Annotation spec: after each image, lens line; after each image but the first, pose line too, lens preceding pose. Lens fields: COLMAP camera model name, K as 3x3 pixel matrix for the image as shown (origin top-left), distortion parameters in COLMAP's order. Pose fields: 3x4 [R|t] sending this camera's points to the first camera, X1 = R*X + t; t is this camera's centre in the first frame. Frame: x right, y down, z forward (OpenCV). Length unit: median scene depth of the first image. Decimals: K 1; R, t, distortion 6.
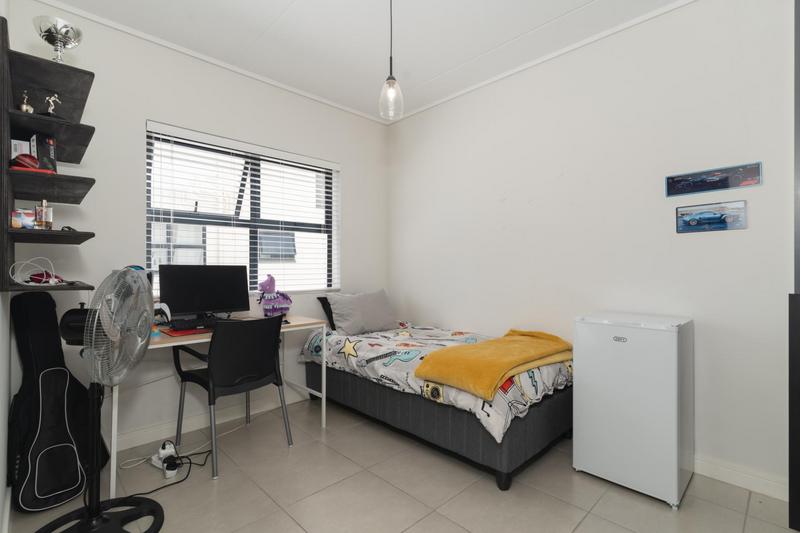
lens RADIAL K [[381.2, 0, 396.5], [0, 381.2, 266.1], [0, 0, 1]] dist [0.000834, -0.000186]
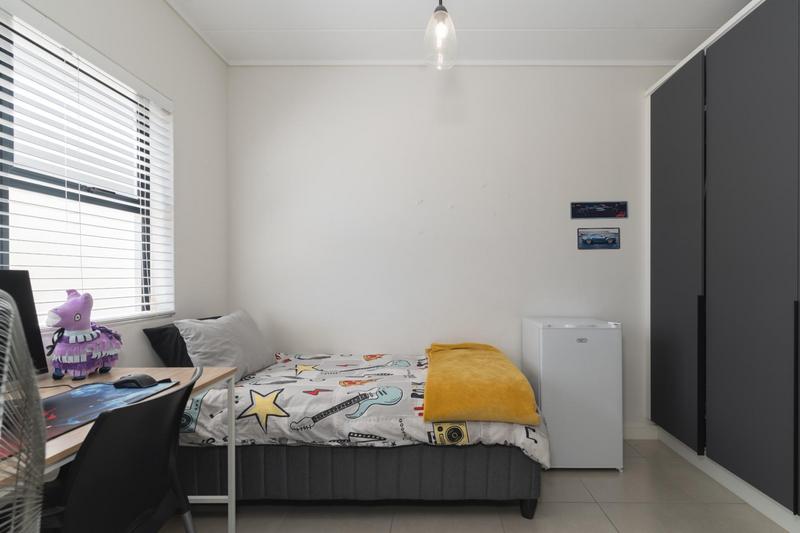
lens RADIAL K [[396.3, 0, 431.6], [0, 396.3, 281.4], [0, 0, 1]] dist [0.002338, 0.000431]
pose [[0.688813, -0.005863, 0.724916, -0.435672], [-0.007979, 0.999845, 0.015669, 0.000814], [-0.724895, -0.016577, 0.688659, 0.388907]]
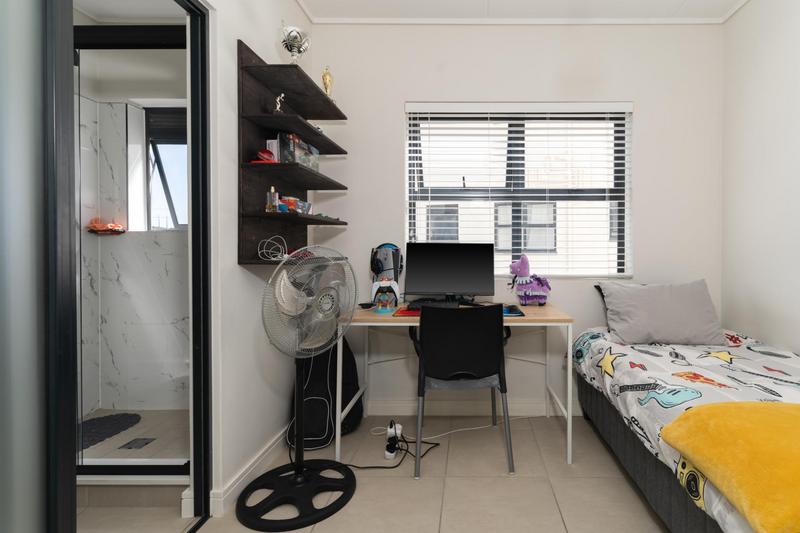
lens RADIAL K [[404.1, 0, 466.2], [0, 404.1, 249.5], [0, 0, 1]] dist [0.002816, 0.000375]
pose [[0.717032, 0.008474, -0.696989, 0.217790], [-0.000546, 0.999933, 0.011596, 0.001585], [0.697040, -0.007934, 0.716988, 0.317668]]
